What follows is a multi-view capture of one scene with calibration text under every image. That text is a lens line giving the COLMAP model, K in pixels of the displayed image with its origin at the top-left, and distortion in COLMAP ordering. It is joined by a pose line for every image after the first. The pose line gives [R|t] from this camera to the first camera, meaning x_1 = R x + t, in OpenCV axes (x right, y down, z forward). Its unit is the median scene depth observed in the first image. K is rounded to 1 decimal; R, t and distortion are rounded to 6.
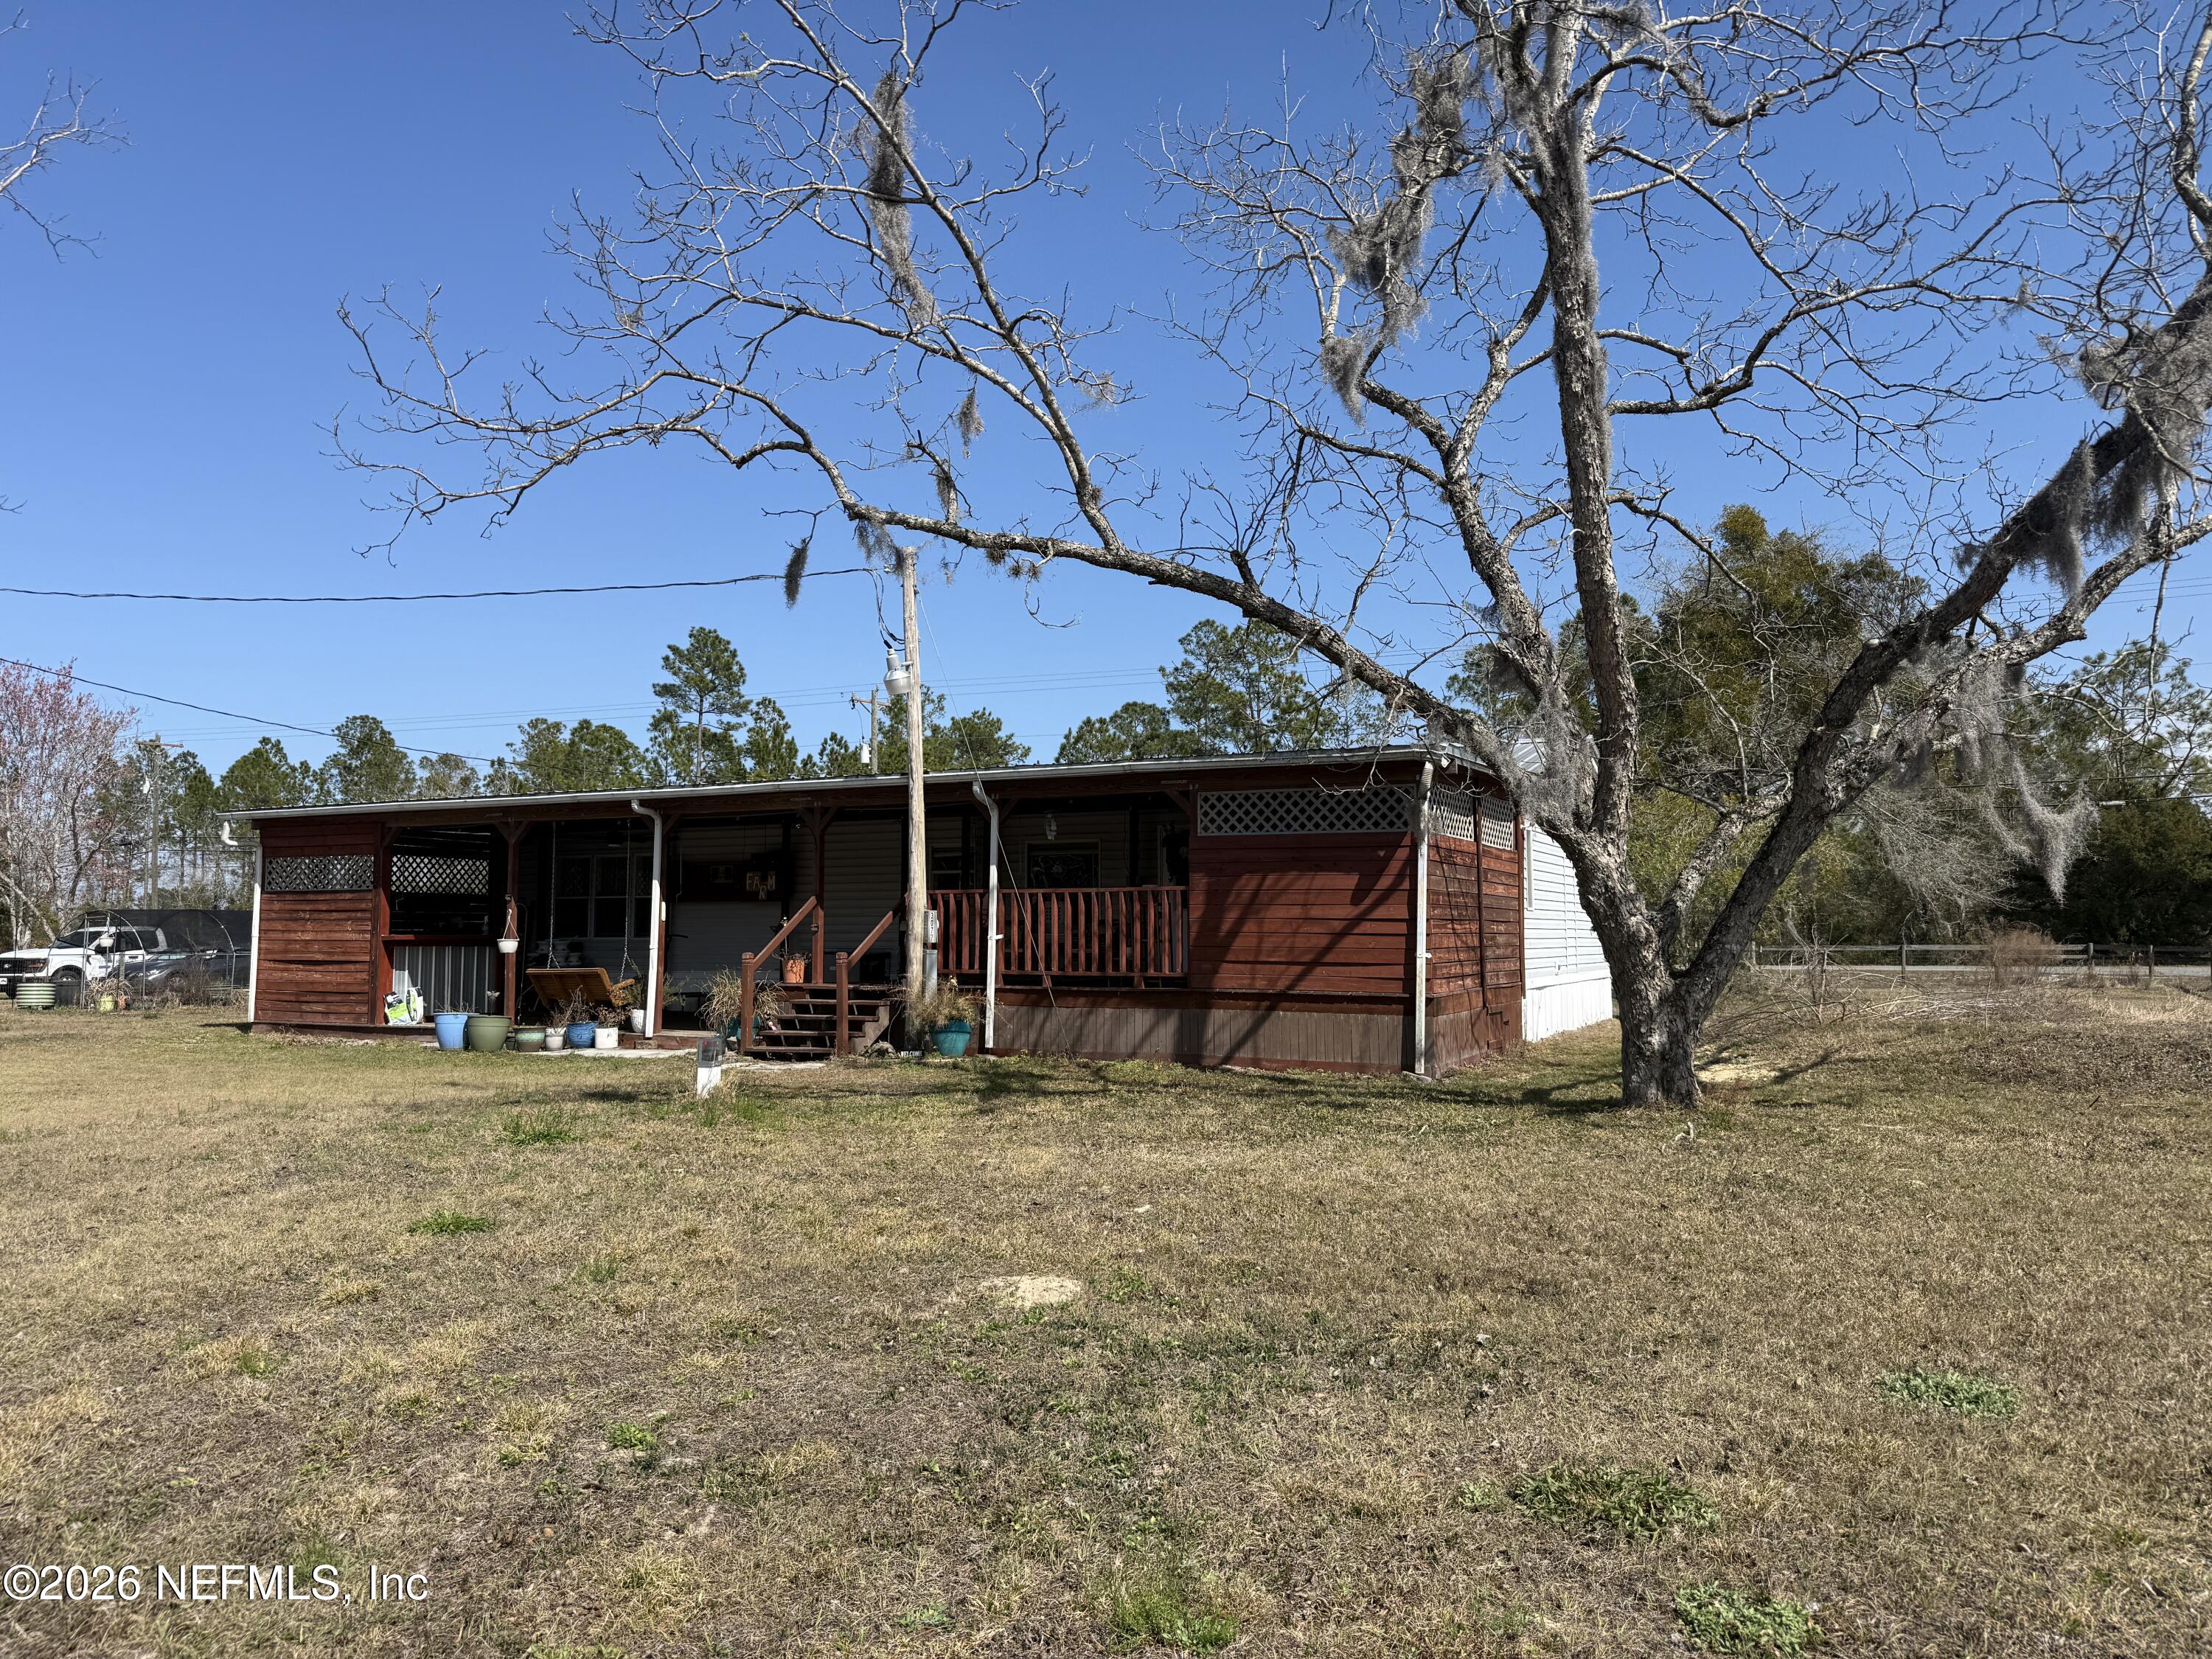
lens RADIAL K [[1547.9, 0, 1104.0], [0, 1547.9, 823.4], [0, 0, 1]] dist [0.007303, 0.000696]
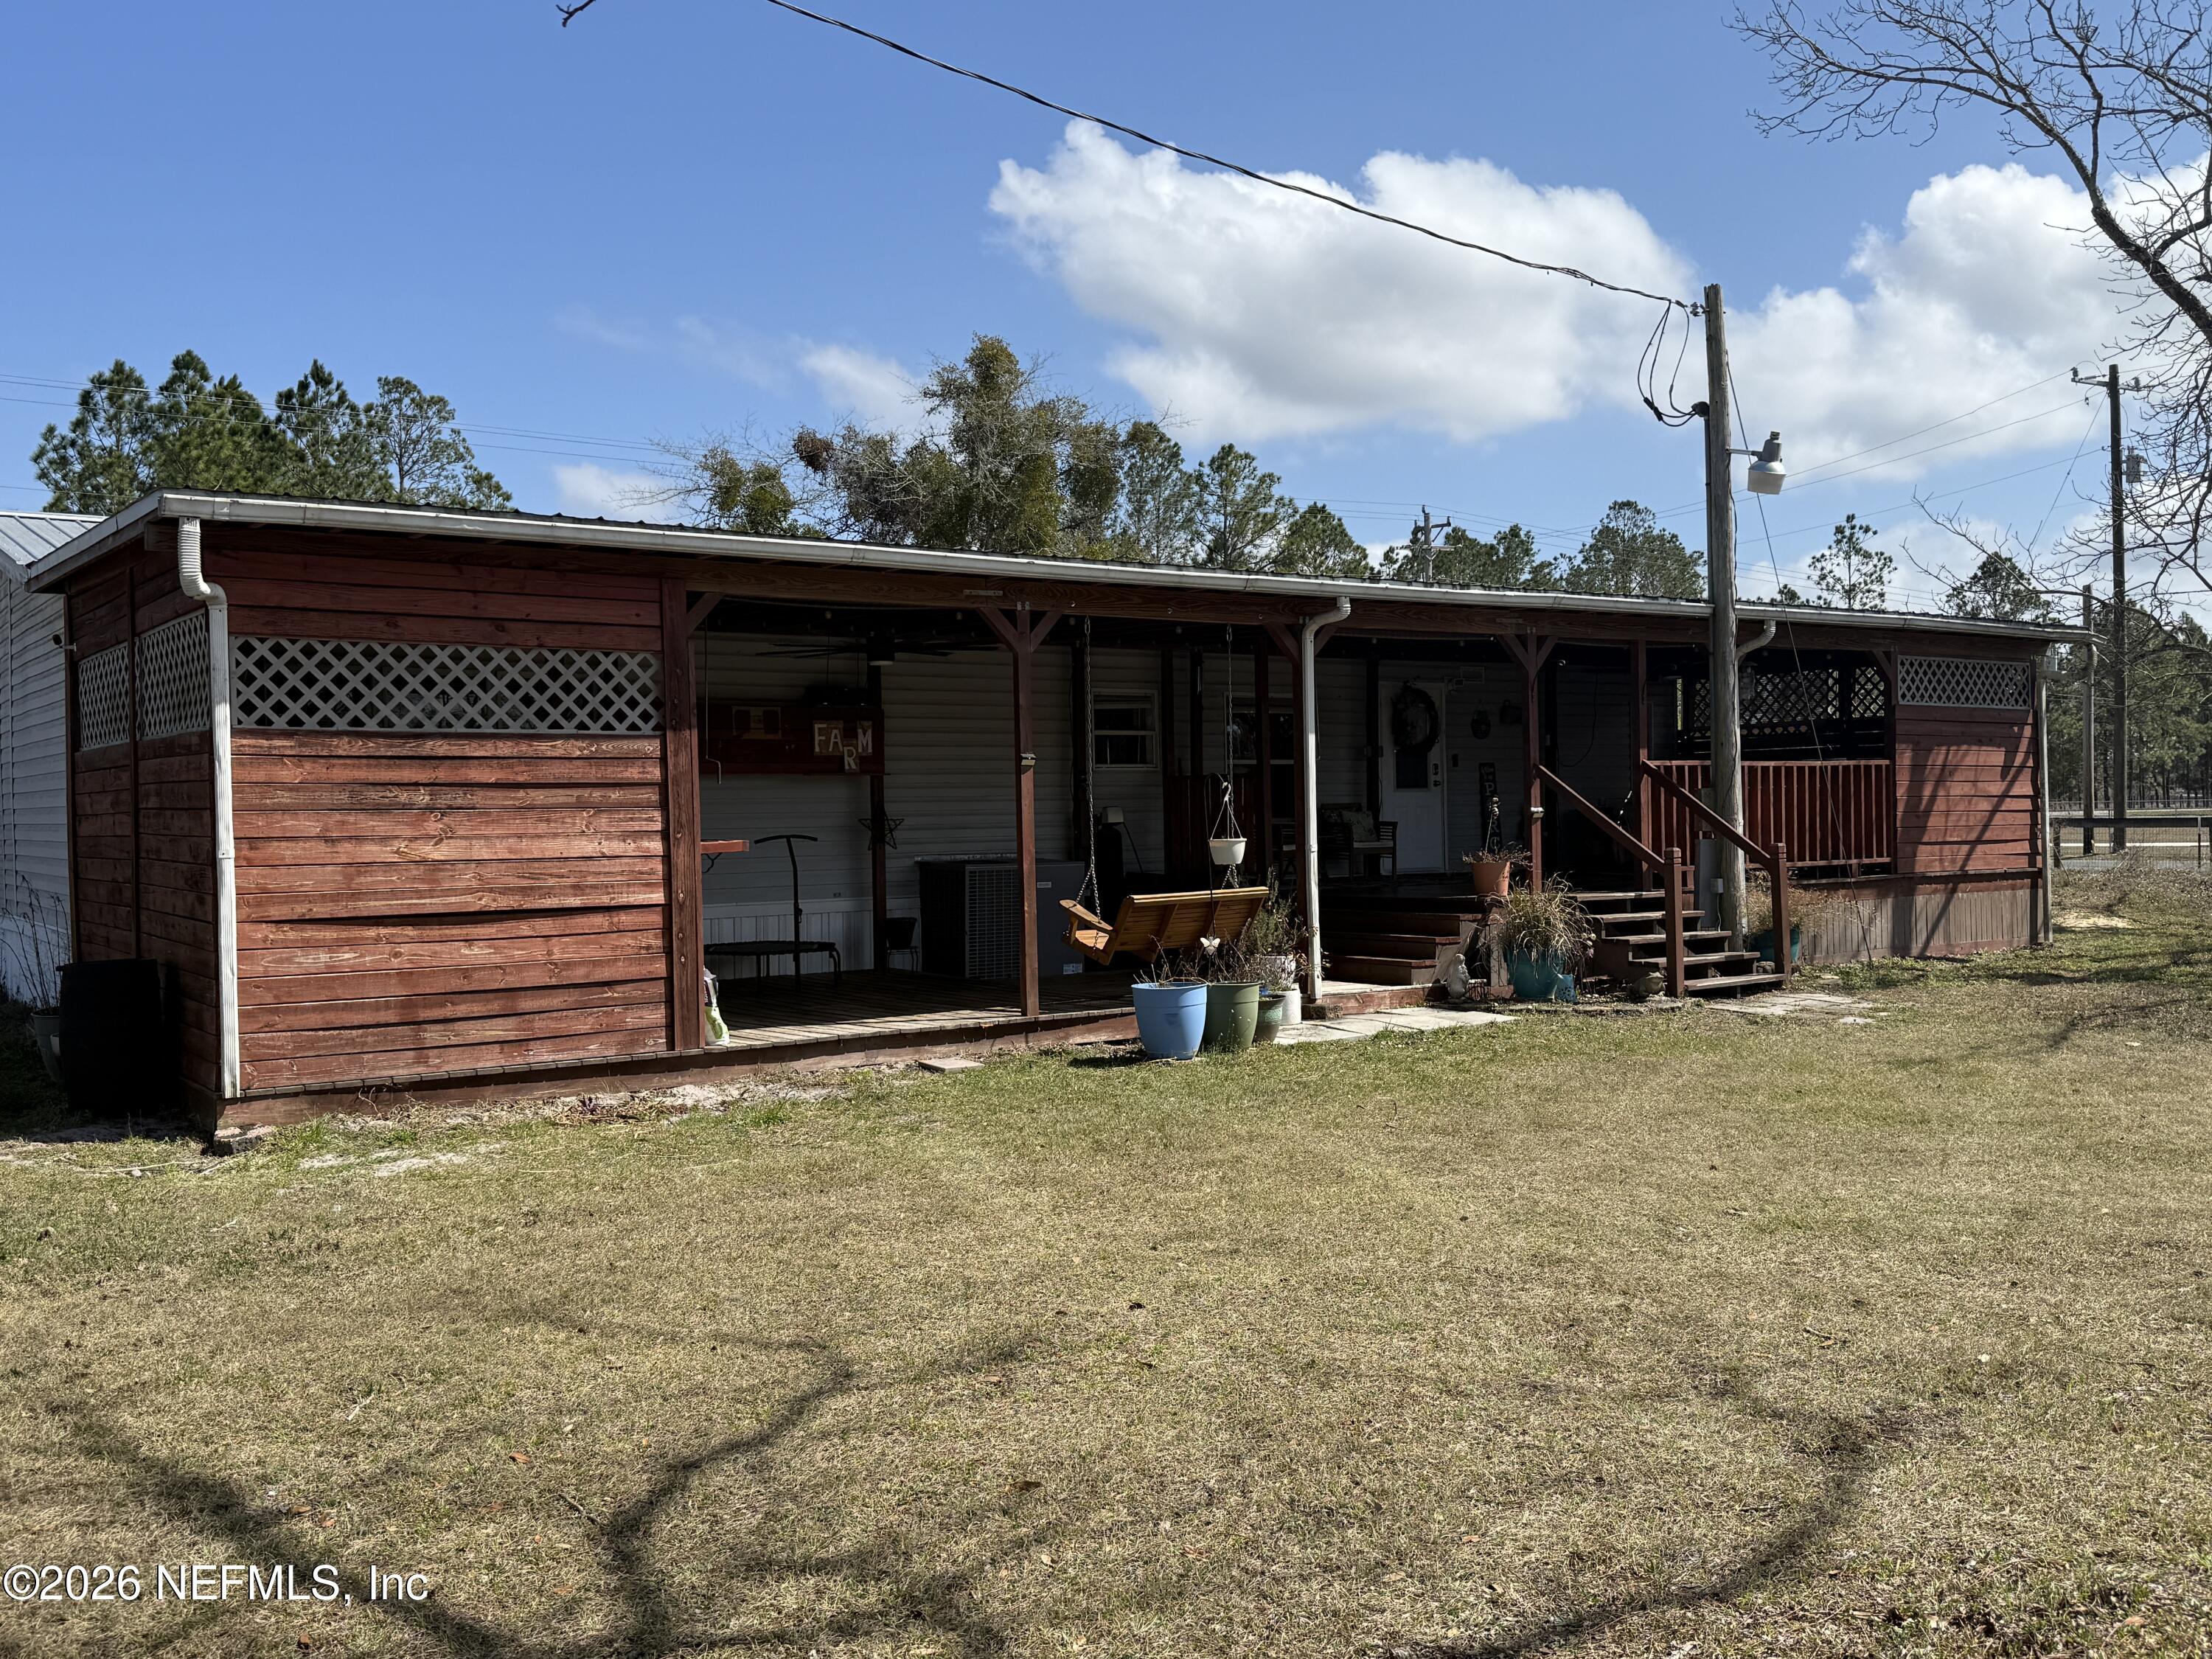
lens RADIAL K [[1985.9, 0, 1105.5], [0, 1985.9, 830.3], [0, 0, 1]] dist [-0.004876, -0.000343]
pose [[0.488259, -0.014414, 0.872580, -1.145646], [-0.044863, 0.998127, 0.041592, 0.052775], [-0.871545, -0.059454, 0.486698, 0.817896]]
